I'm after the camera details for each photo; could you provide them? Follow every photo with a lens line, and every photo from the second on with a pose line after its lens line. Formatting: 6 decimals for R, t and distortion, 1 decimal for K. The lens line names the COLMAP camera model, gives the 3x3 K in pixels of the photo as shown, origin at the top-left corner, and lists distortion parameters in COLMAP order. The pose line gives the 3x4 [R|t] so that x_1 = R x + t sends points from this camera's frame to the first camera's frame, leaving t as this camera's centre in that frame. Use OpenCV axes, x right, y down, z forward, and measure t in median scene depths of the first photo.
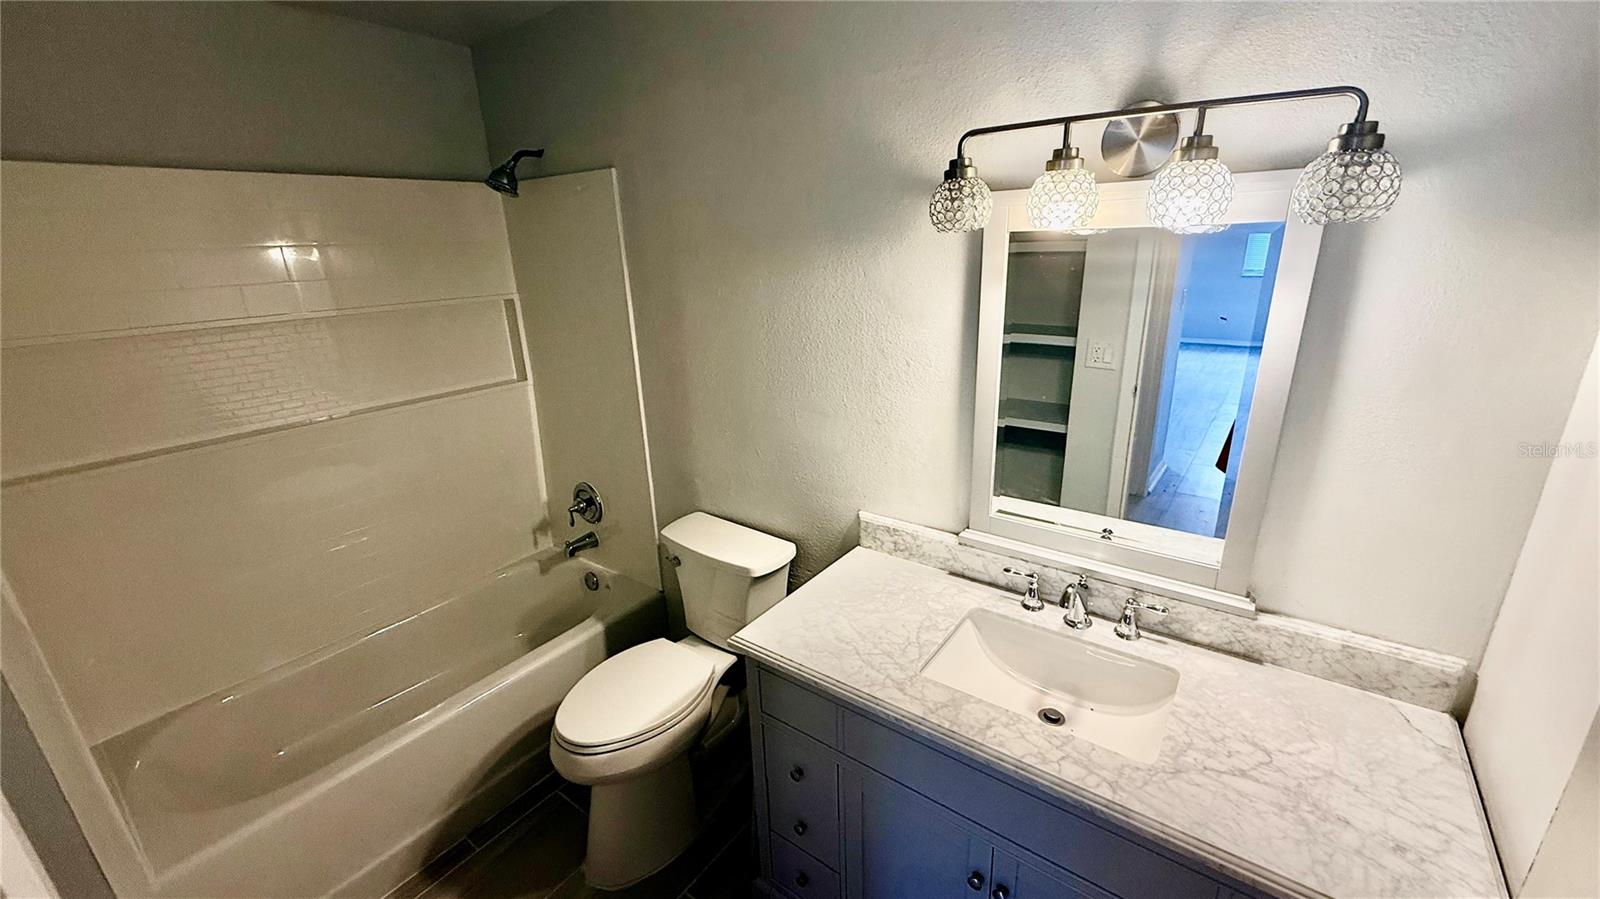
lens RADIAL K [[640.6, 0, 798.0], [0, 640.6, 456.5], [0, 0, 1]] dist [-0.001513, 0.000693]
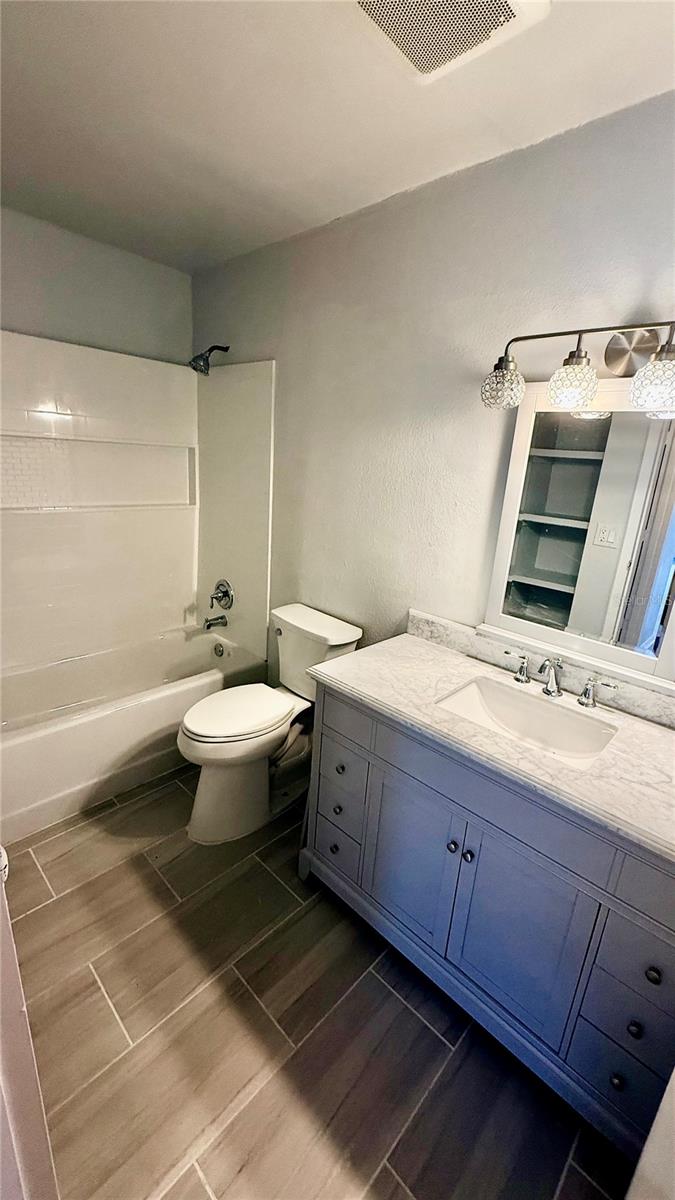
lens RADIAL K [[480.5, 0, 338.1], [0, 480.5, 604.0], [0, 0, 1]] dist [-0.001513, 0.000693]
pose [[0.987440, 0.132756, -0.085659, 0.036404], [-0.135174, 0.990554, -0.023050, 0.149877], [0.081790, 0.034339, 0.996058, -0.094046]]
